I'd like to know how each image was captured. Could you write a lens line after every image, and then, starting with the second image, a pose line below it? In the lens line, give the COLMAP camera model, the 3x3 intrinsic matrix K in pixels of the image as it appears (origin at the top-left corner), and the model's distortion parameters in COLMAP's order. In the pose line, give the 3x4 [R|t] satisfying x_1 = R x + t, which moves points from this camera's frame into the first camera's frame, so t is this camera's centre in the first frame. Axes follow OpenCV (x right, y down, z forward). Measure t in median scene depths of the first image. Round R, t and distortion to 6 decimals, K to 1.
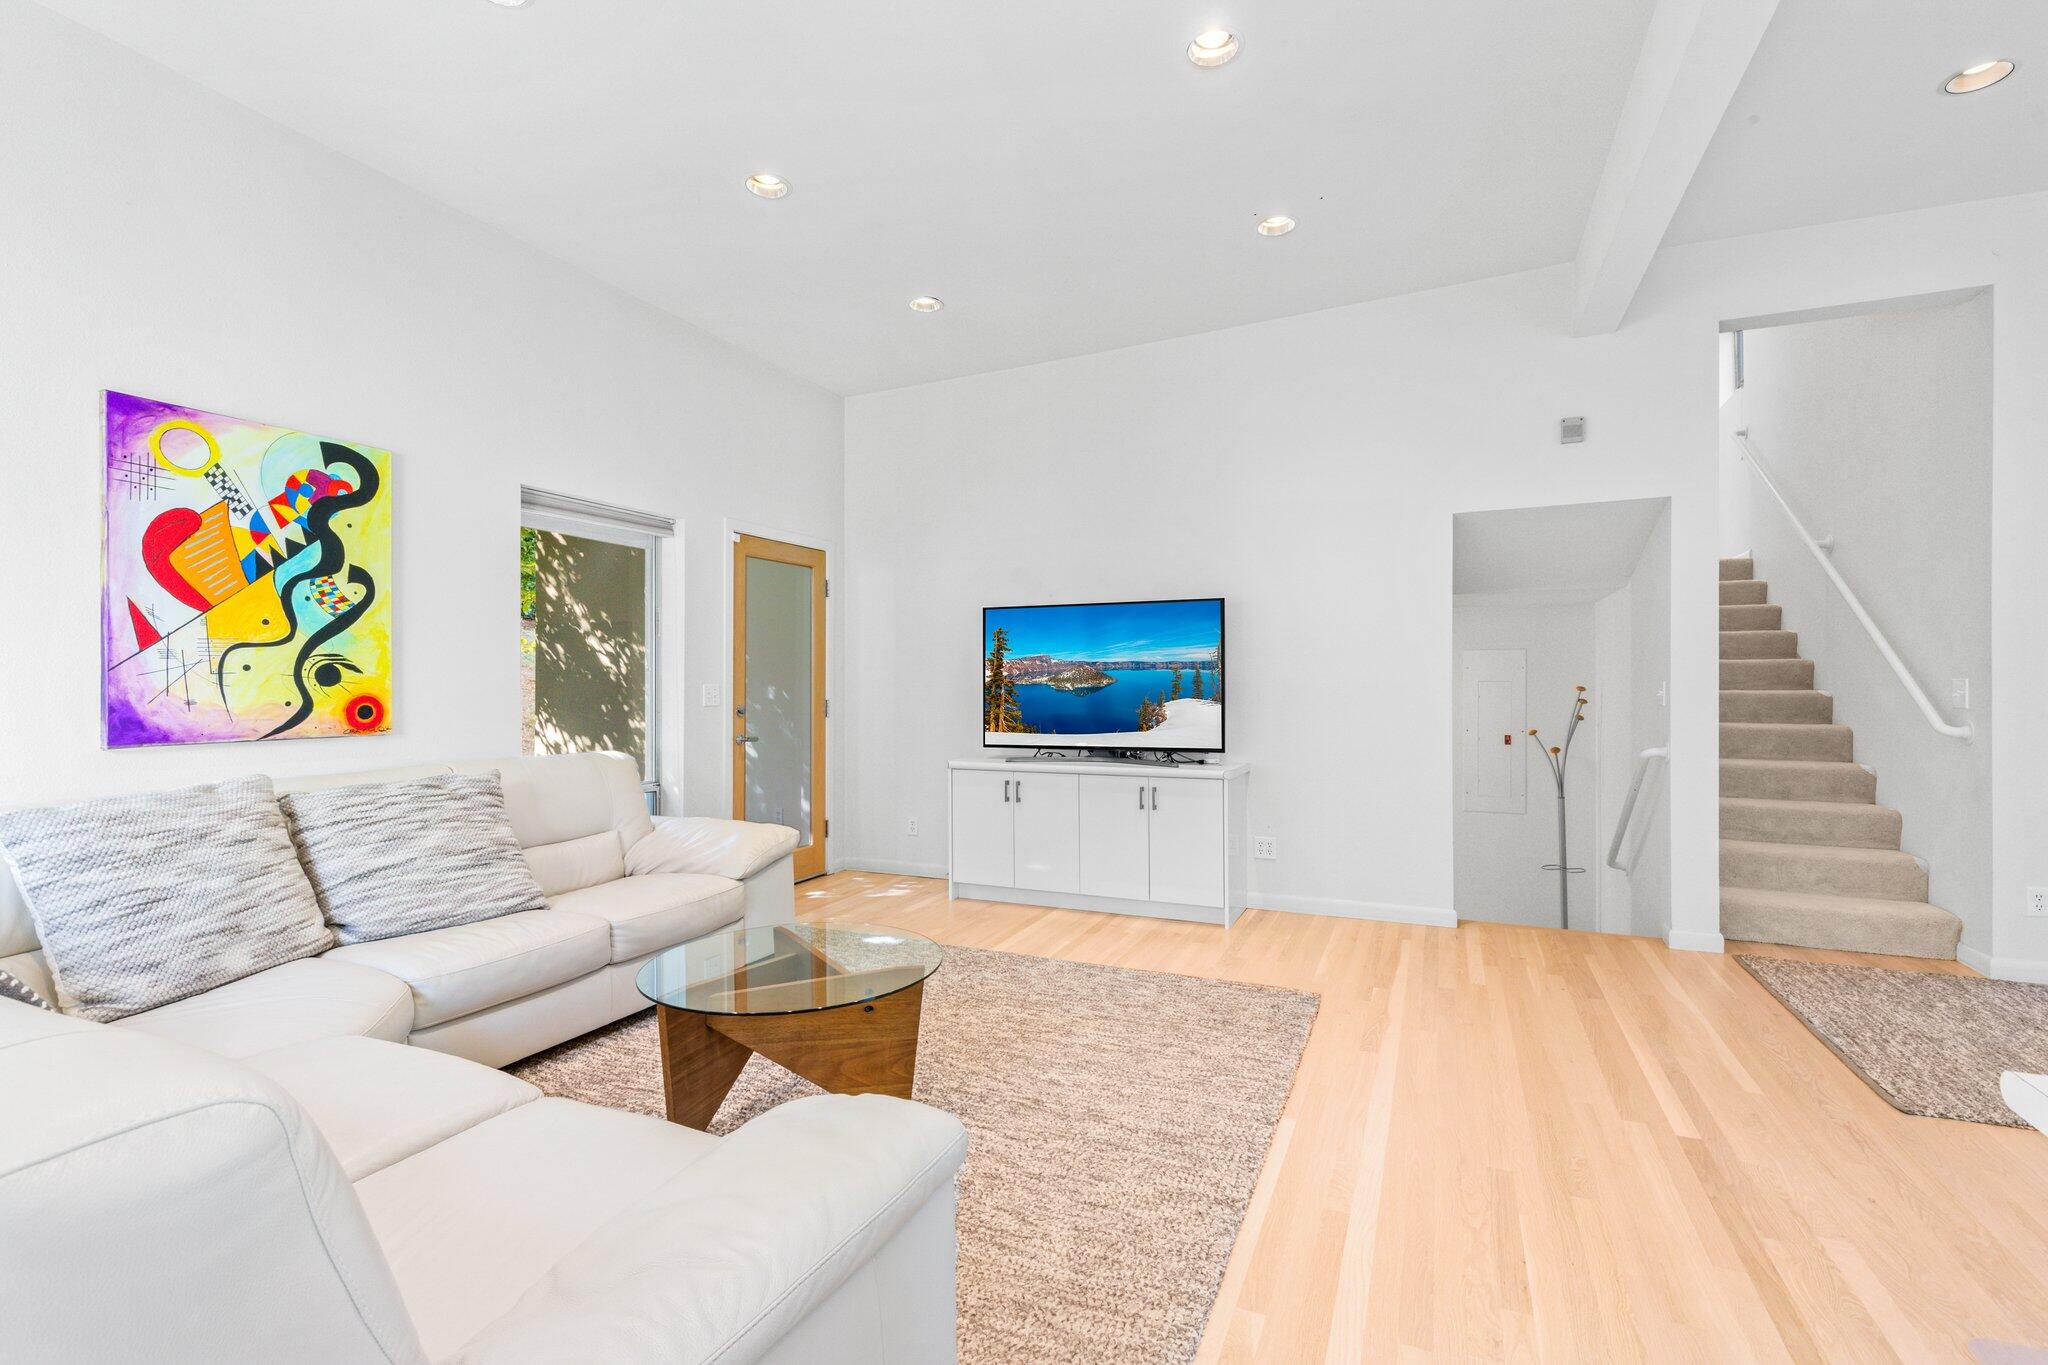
lens RADIAL K [[912.2, 0, 1048.8], [0, 912.2, 682.8], [0, 0, 1]] dist [0.002213, 0.000337]
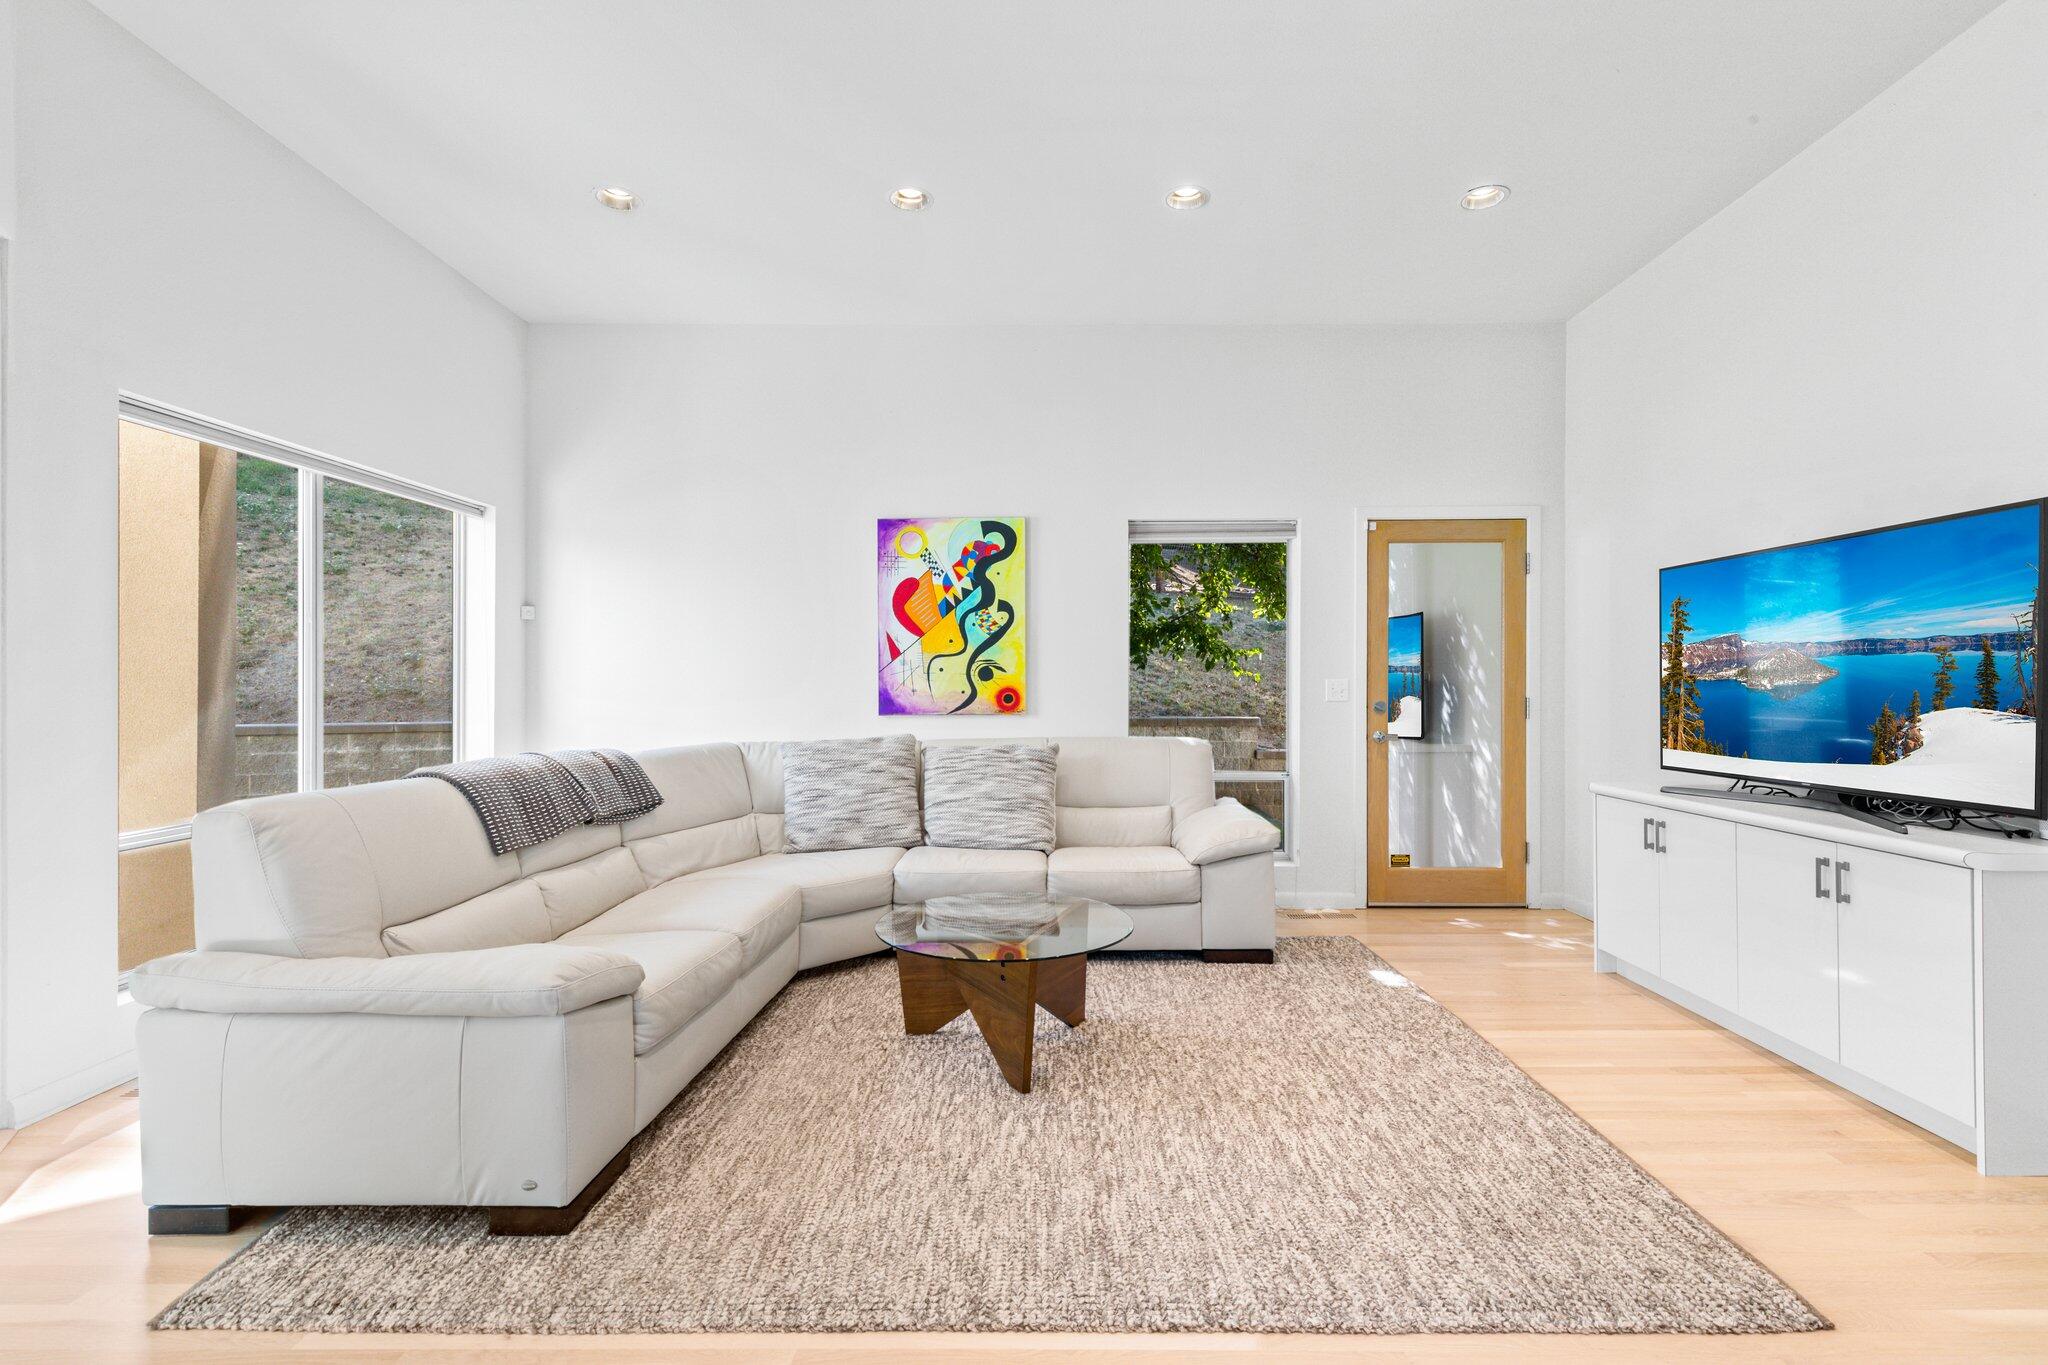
lens RADIAL K [[912.2, 0, 1032.3], [0, 912.2, 685.5], [0, 0, 1]] dist [0.002213, 0.000337]
pose [[0.390848, 0.005603, -0.920438, 0.564828], [0.001382, 0.999977, 0.006674, 0.000740], [0.920454, -0.003881, 0.390831, 0.420674]]
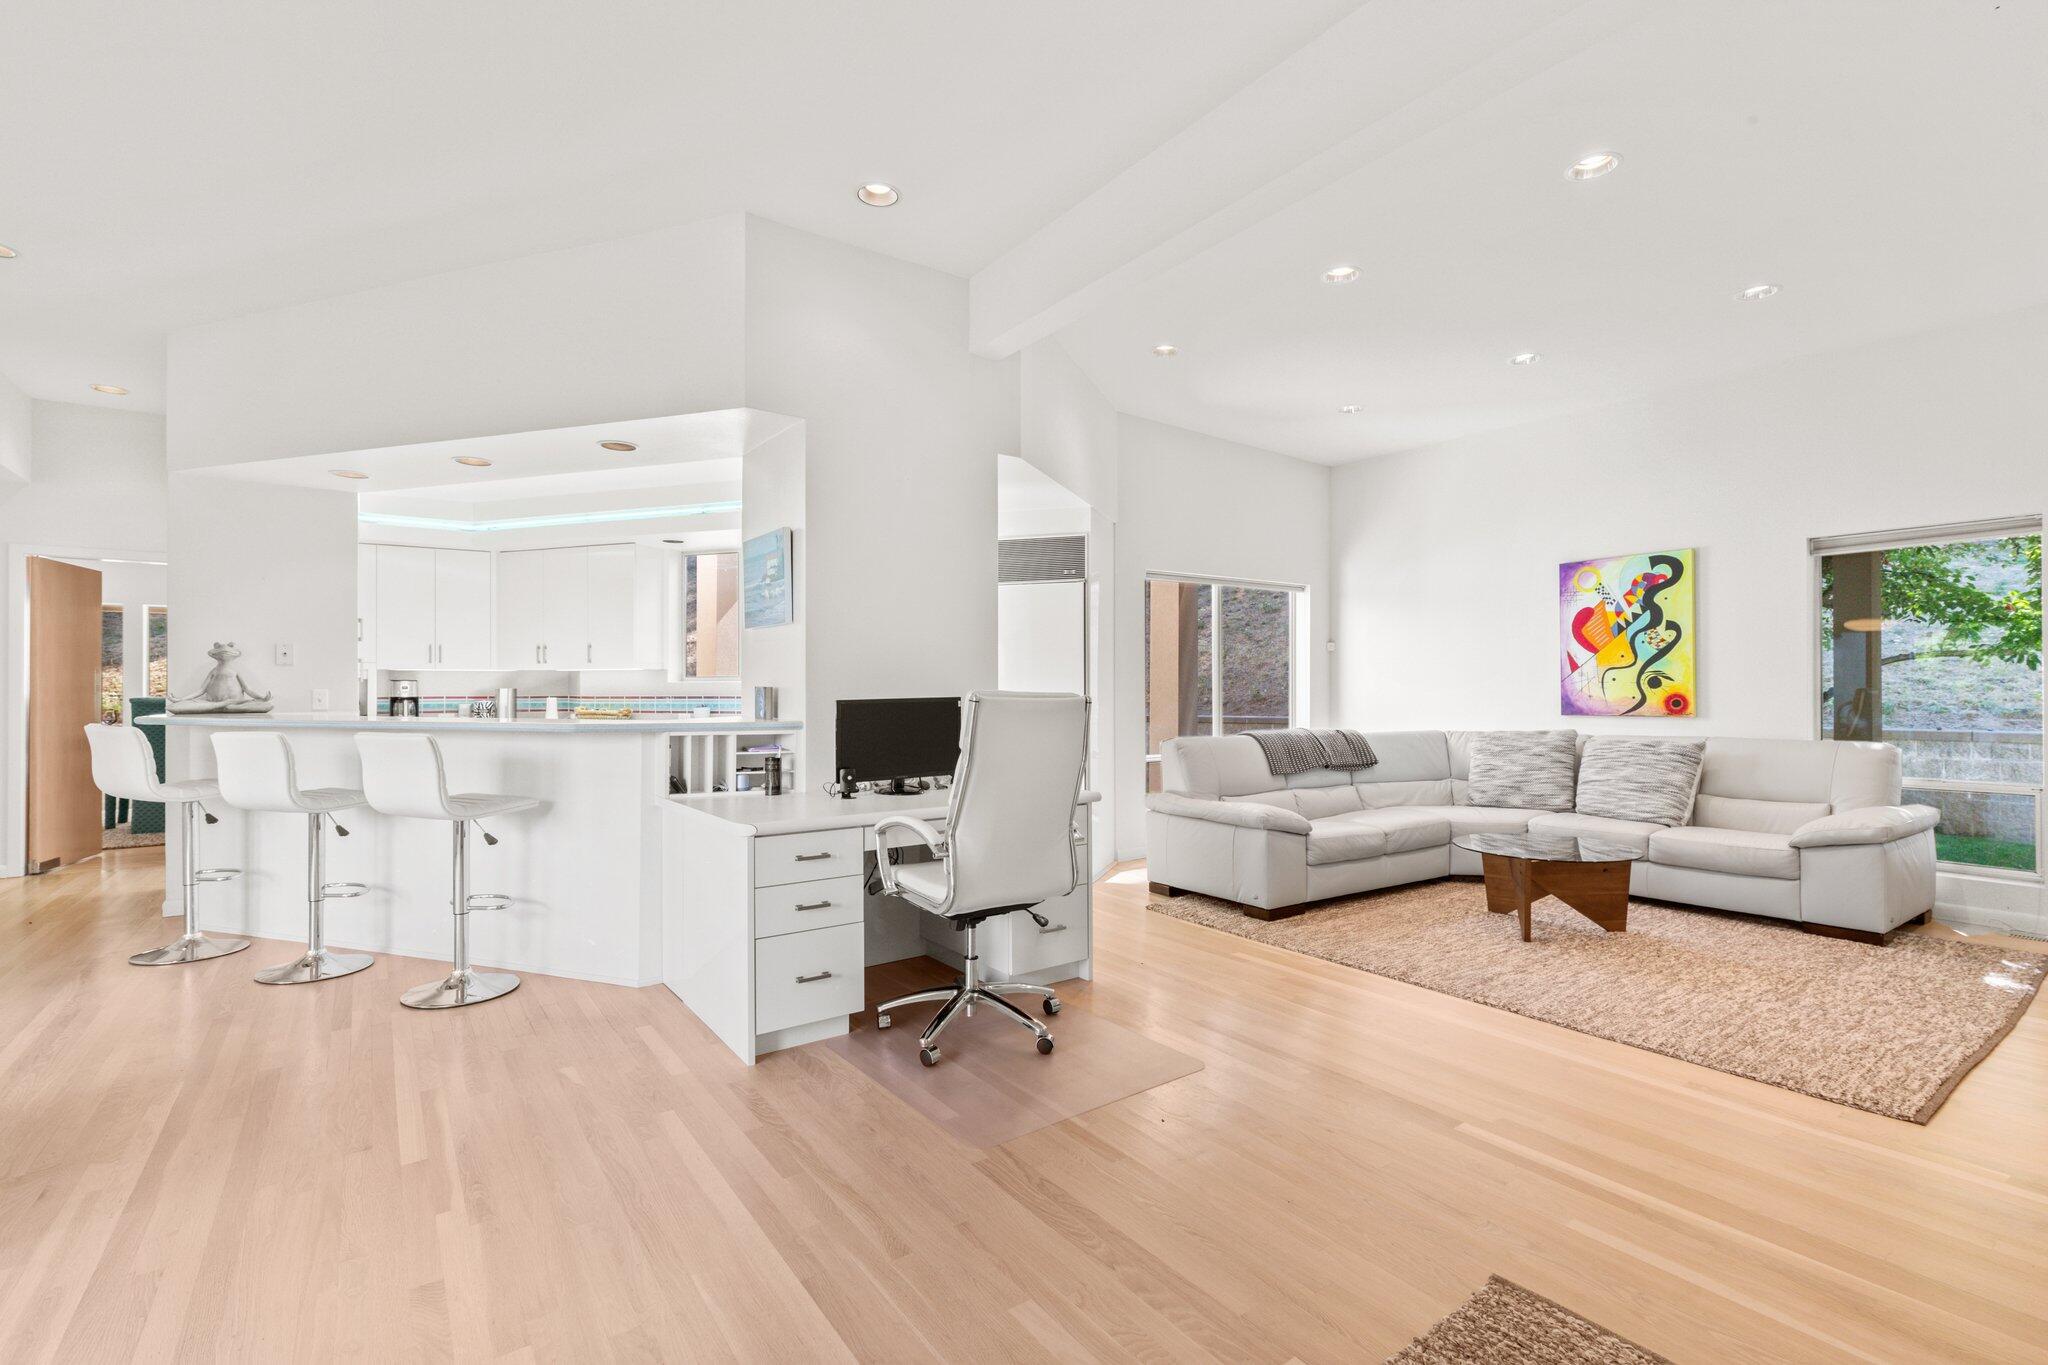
lens RADIAL K [[912.2, 0, 1050.0], [0, 912.2, 685.1], [0, 0, 1]] dist [0.002213, 0.000337]
pose [[-0.495011, 0.001100, -0.868886, 1.241833], [0.007251, 0.999970, -0.002865, -0.005993], [0.868857, -0.007719, -0.495004, 0.751644]]
